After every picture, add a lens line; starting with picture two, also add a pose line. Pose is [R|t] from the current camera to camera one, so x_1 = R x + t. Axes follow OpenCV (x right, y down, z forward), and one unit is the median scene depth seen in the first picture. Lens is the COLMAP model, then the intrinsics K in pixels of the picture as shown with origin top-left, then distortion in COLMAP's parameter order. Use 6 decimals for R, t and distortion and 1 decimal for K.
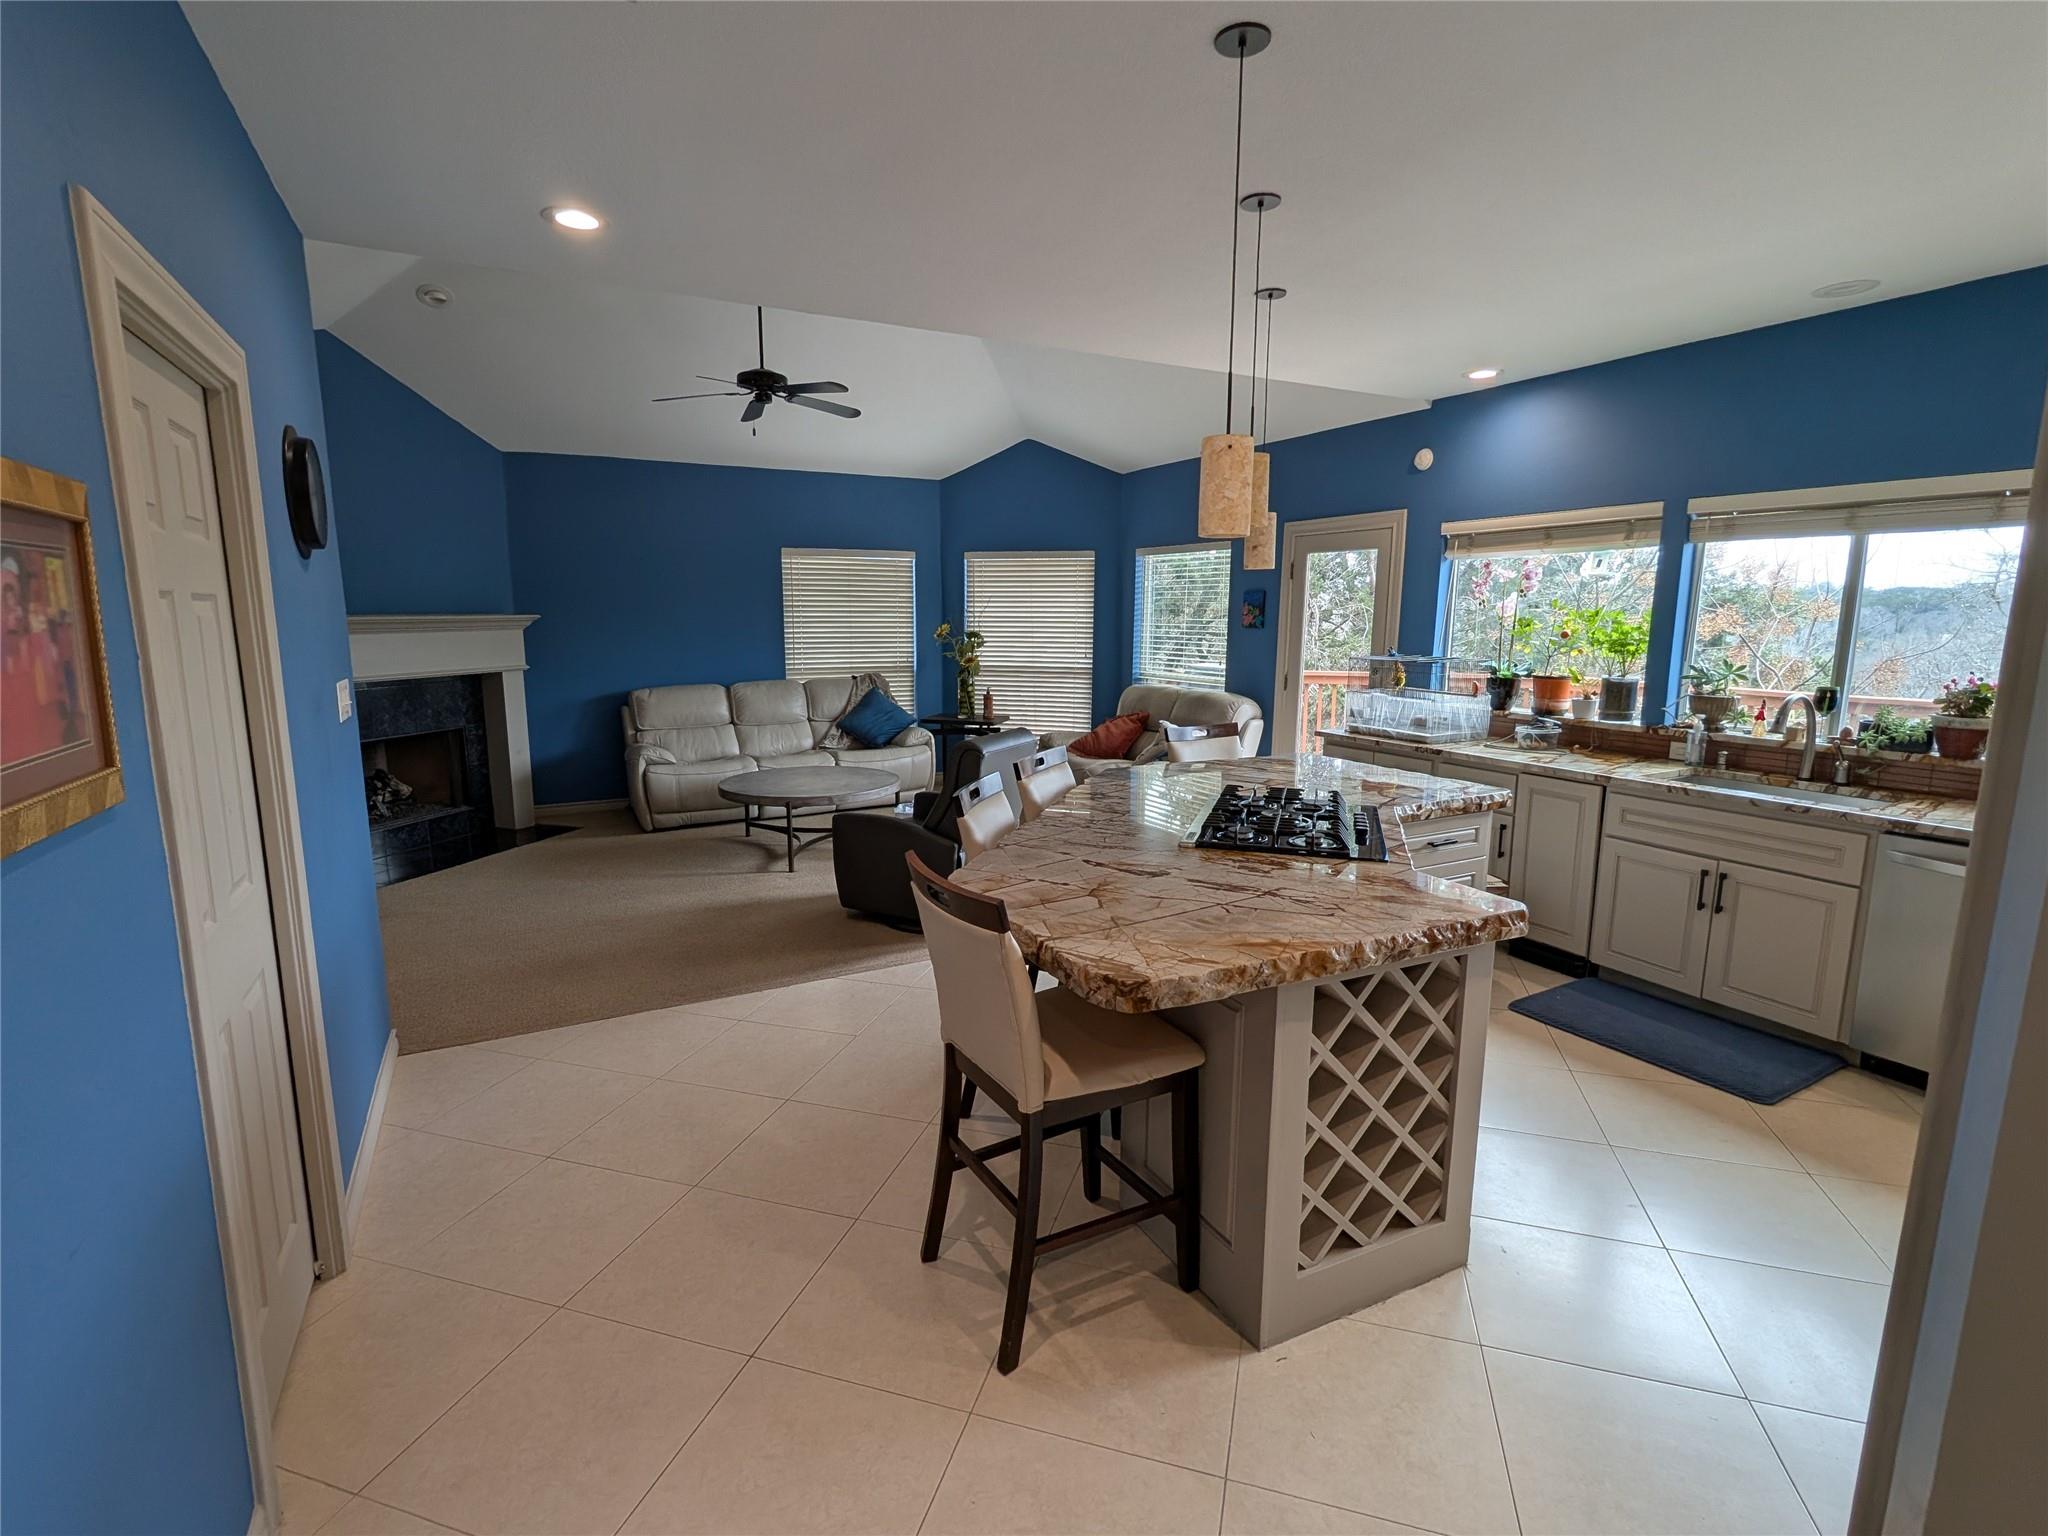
lens RADIAL K [[962.8, 0, 1018.3], [0, 962.8, 773.3], [0, 0, 1]] dist [0.002028, -0.001490]
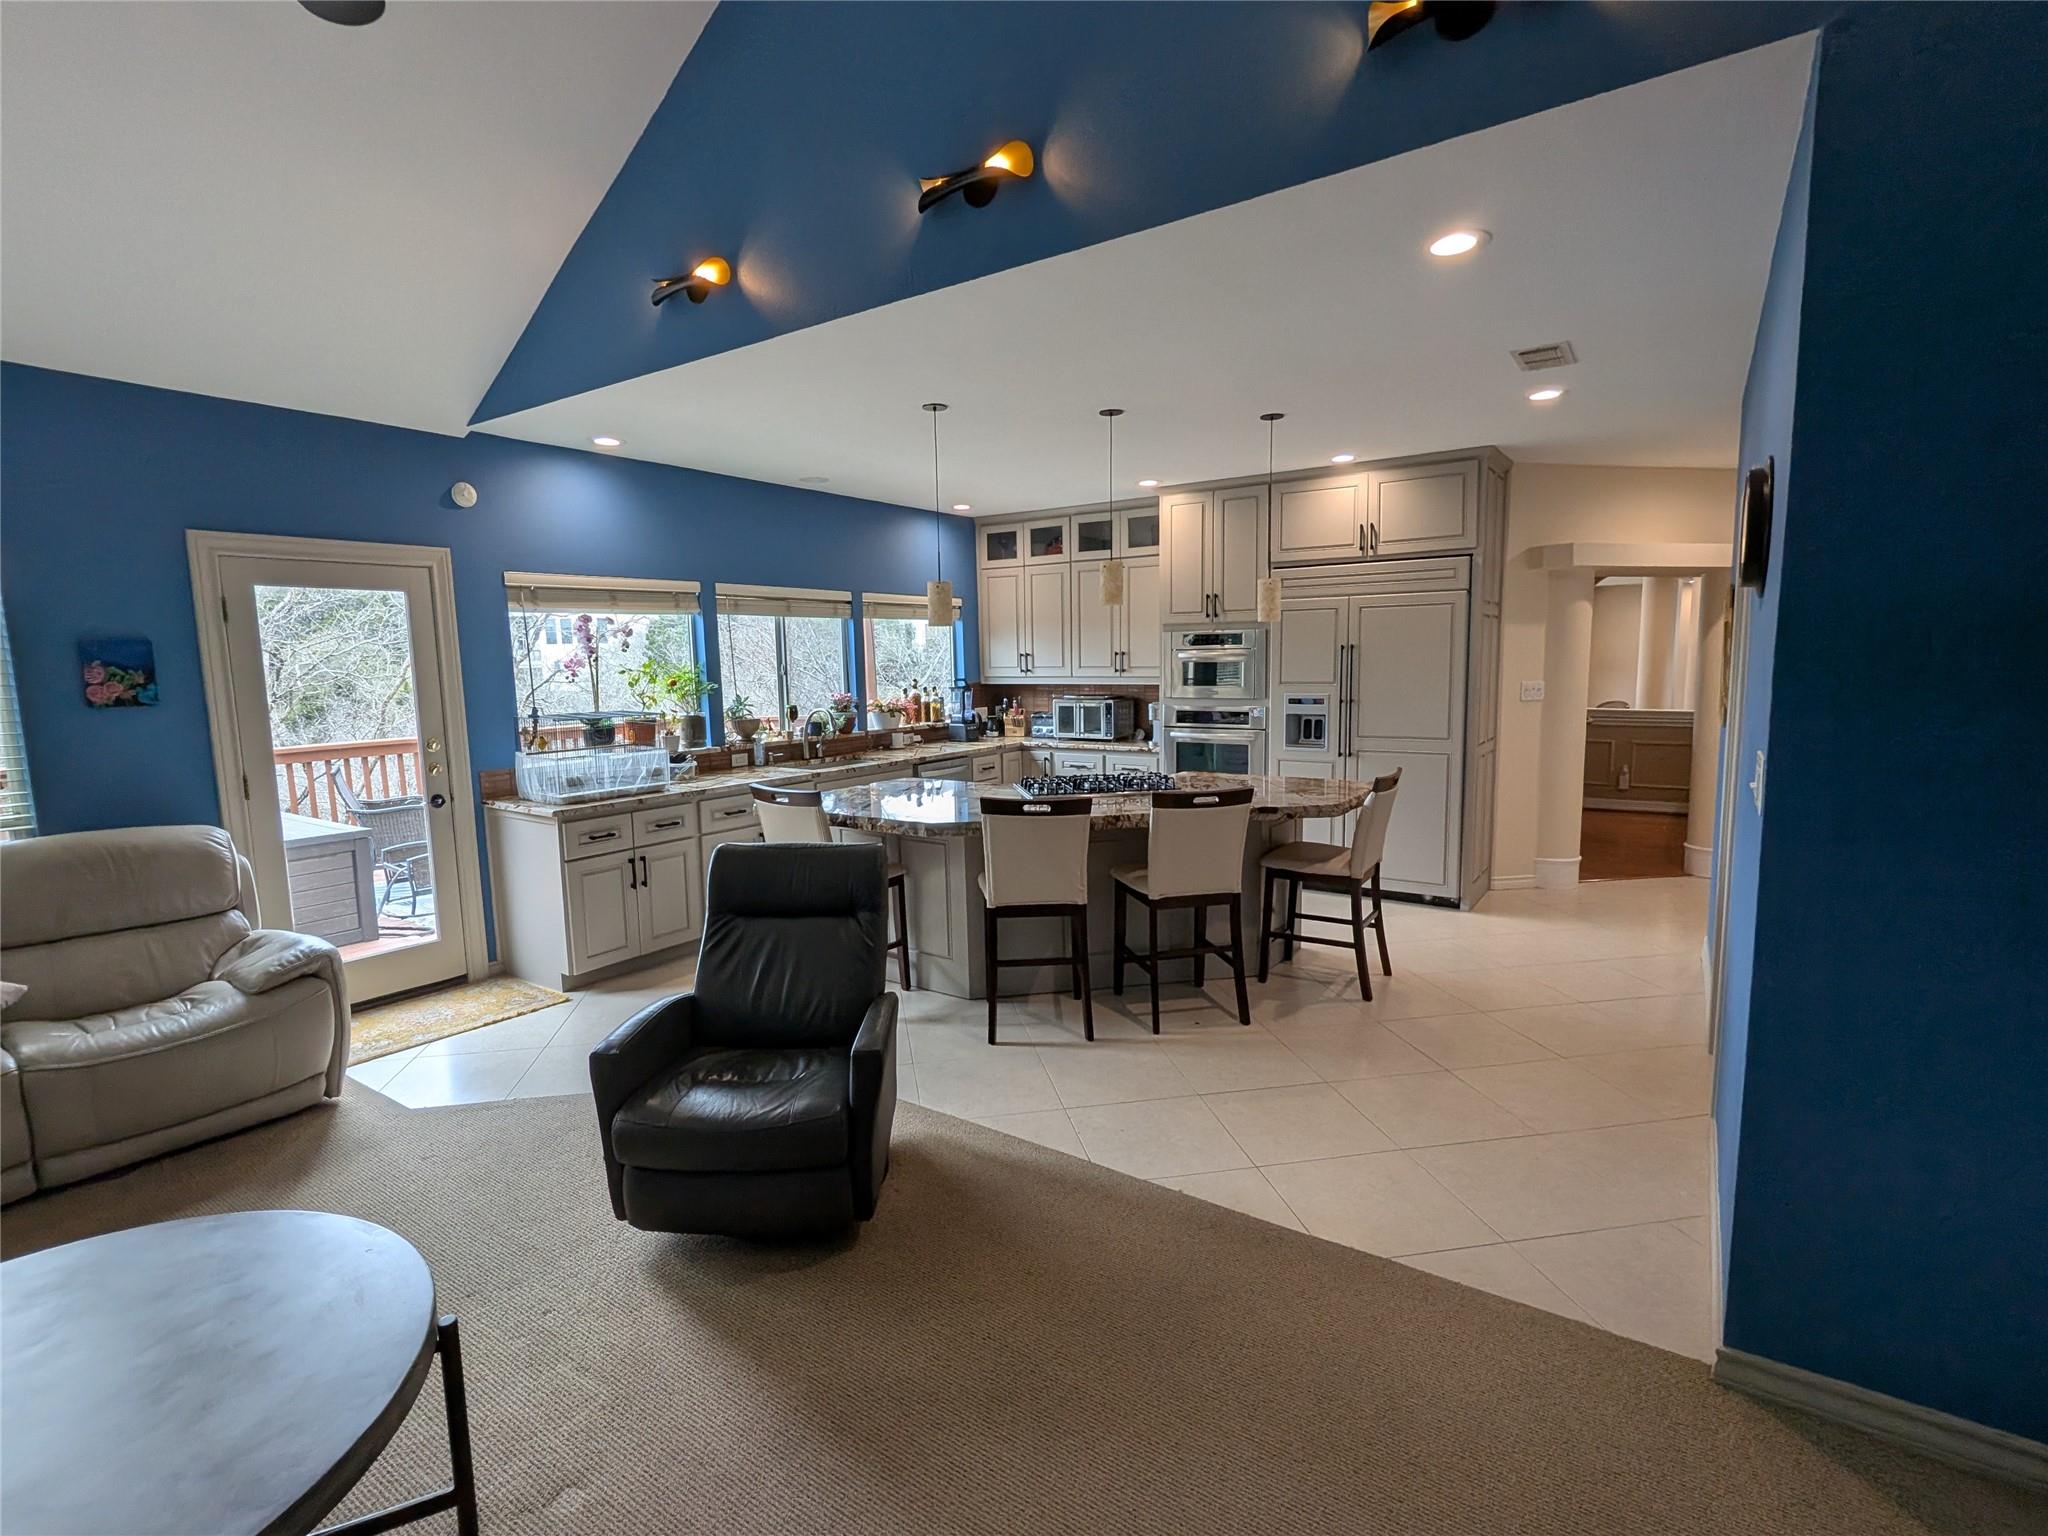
lens RADIAL K [[962.8, 0, 1018.3], [0, 962.8, 773.3], [0, 0, 1]] dist [0.002028, -0.001490]
pose [[-0.457812, -0.100381, 0.883364, -0.458801], [0.167401, 0.966100, 0.196539, -0.130089], [-0.873147, 0.237854, -0.425489, 0.758930]]
